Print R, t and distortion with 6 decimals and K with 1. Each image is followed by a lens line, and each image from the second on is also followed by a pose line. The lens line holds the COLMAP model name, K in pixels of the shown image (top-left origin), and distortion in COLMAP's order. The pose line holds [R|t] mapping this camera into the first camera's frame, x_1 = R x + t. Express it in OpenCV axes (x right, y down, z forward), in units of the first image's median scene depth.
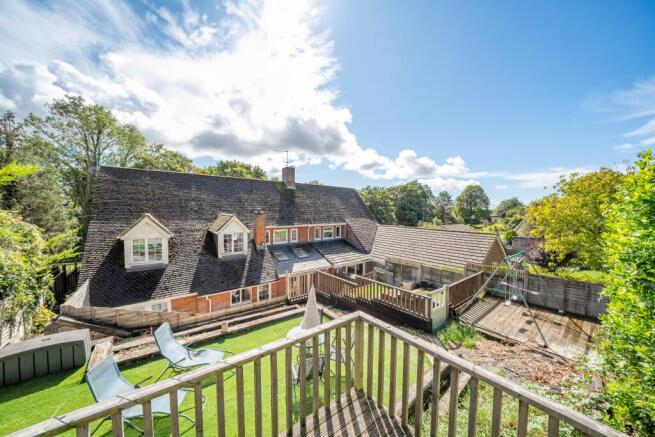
lens RADIAL K [[226.7, 0, 327.5], [0, 226.7, 218.5], [0, 0, 1]] dist [-0.027488, 0.003369]
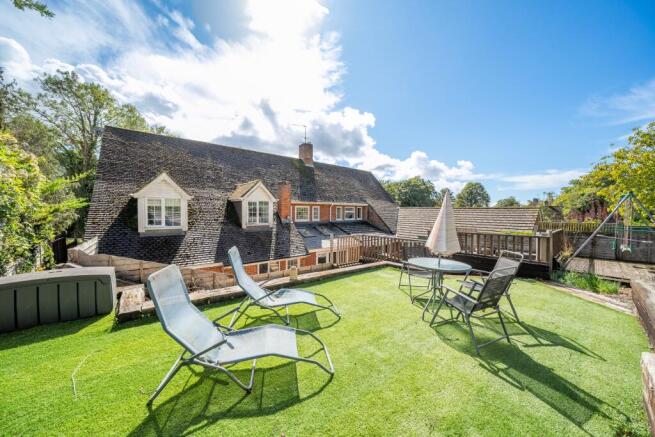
lens RADIAL K [[226.7, 0, 327.5], [0, 226.7, 218.5], [0, 0, 1]] dist [-0.027488, 0.003369]
pose [[0.999763, 0.000481, 0.021757, -0.129851], [-0.000325, 0.999974, -0.007196, 0.108680], [-0.021760, 0.007188, 0.999737, 0.084777]]
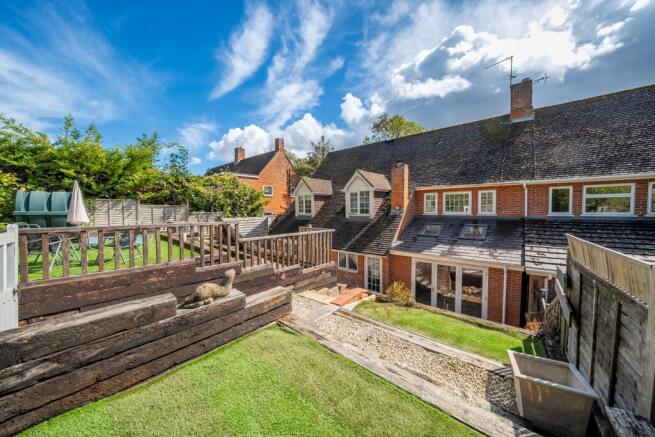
lens RADIAL K [[226.7, 0, 327.5], [0, 226.7, 218.5], [0, 0, 1]] dist [-0.027488, 0.003369]
pose [[0.192257, 0.032292, -0.980813, 0.332608], [-0.028040, 0.999231, 0.027402, 0.116756], [0.980944, 0.022234, 0.193015, 0.556690]]
